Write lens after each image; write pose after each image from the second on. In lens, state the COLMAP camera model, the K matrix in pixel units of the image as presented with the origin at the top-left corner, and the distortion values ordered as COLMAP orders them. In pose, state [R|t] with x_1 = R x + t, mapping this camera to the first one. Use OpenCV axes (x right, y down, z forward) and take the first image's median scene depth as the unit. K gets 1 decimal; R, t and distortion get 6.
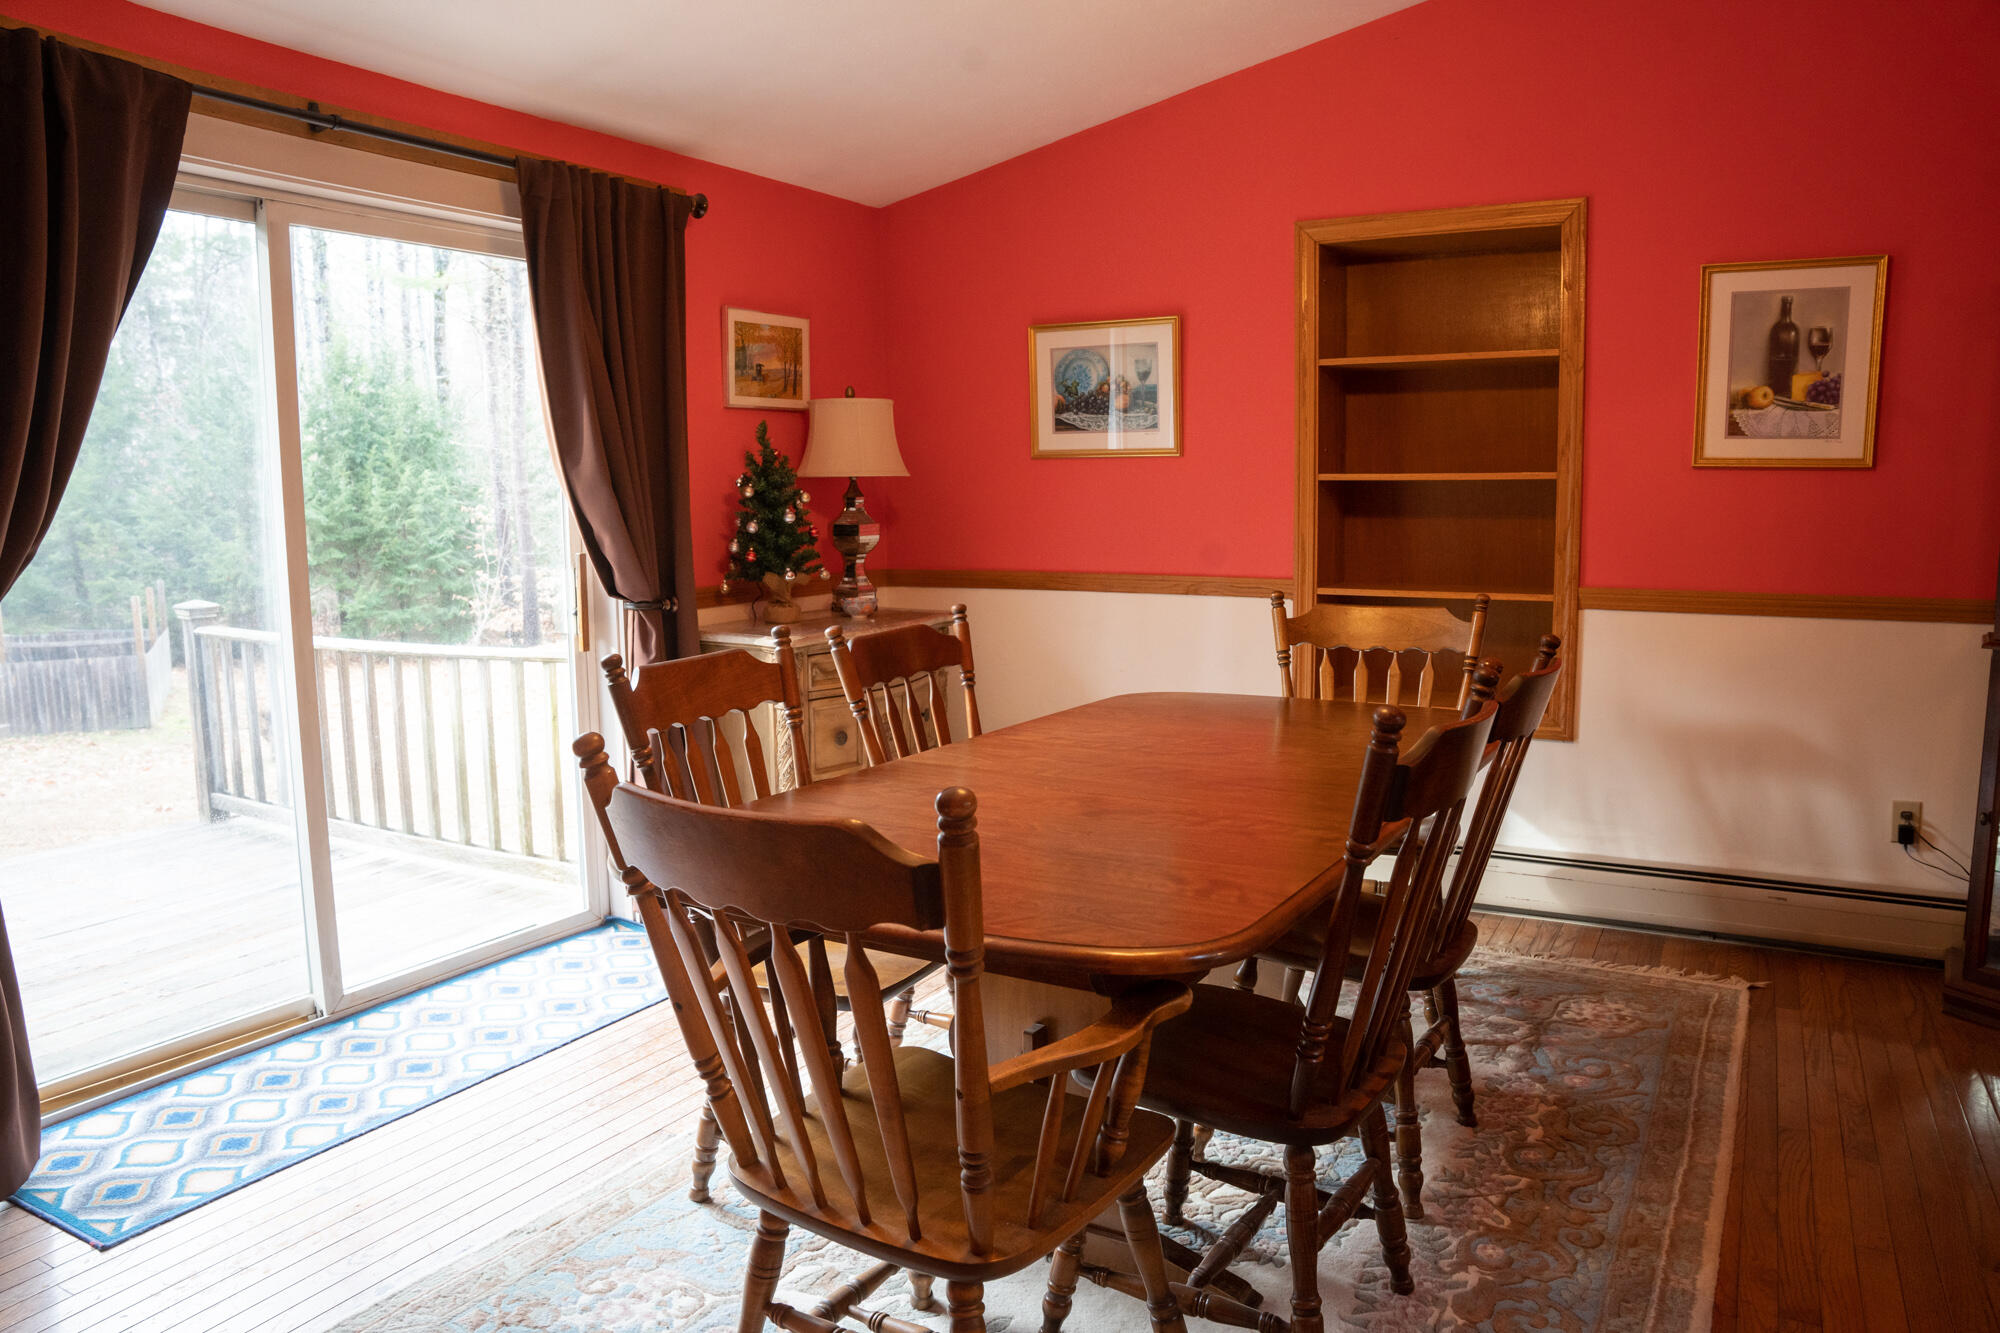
lens RADIAL K [[1415.0, 0, 990.1], [0, 1415.0, 691.8], [0, 0, 1]] dist [-0.152345, 0.111208]
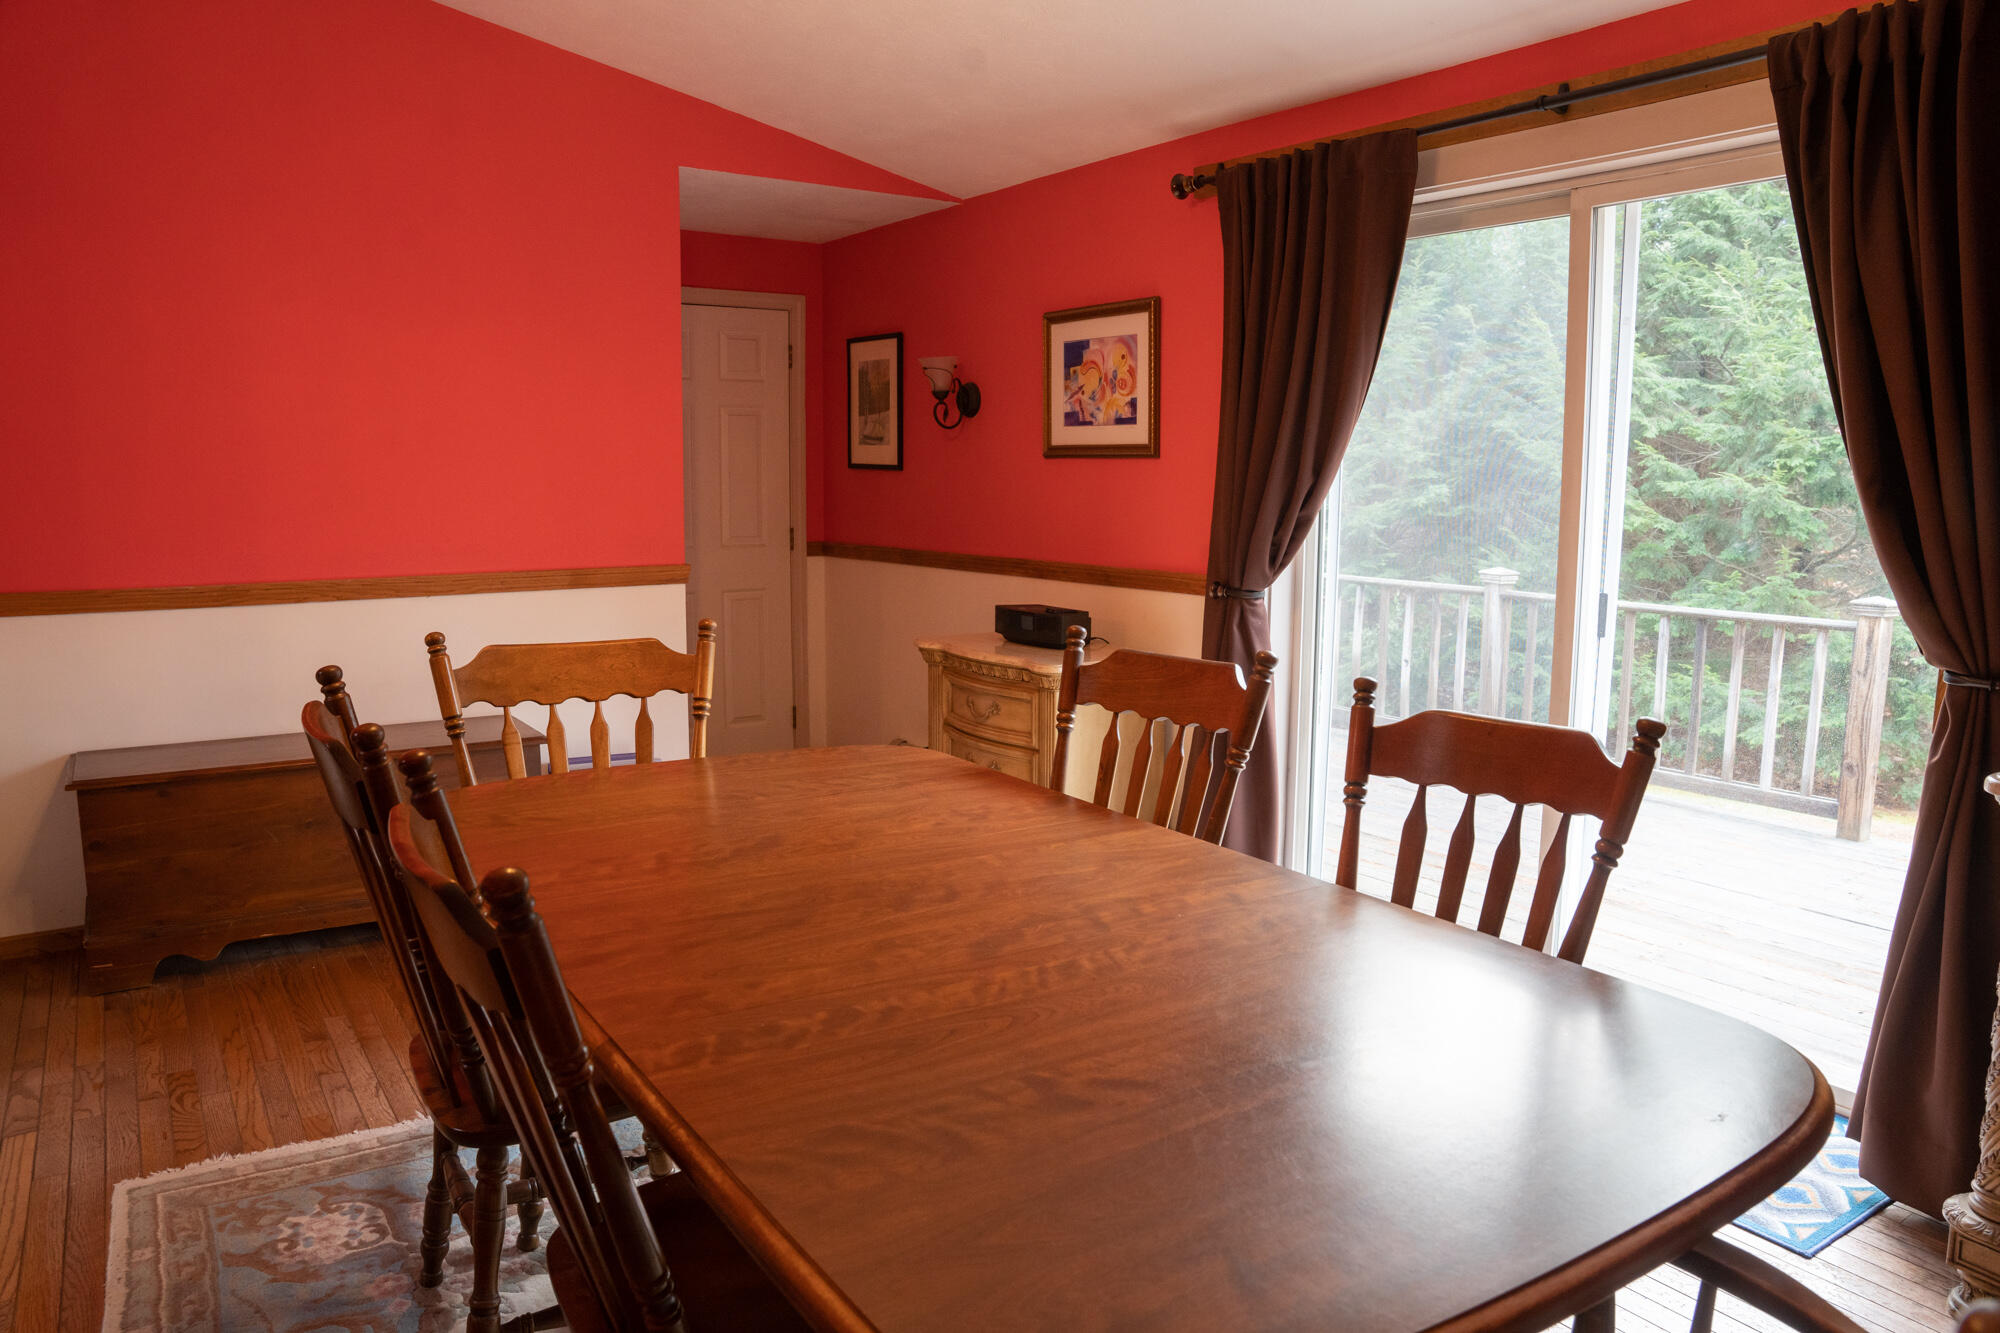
lens RADIAL K [[1415.0, 0, 990.1], [0, 1415.0, 691.8], [0, 0, 1]] dist [-0.152345, 0.111208]
pose [[-0.452680, 0.147937, -0.879315, 0.664707], [-0.120637, 0.966913, 0.224780, -0.193184], [0.883475, 0.207831, -0.419856, 1.219236]]
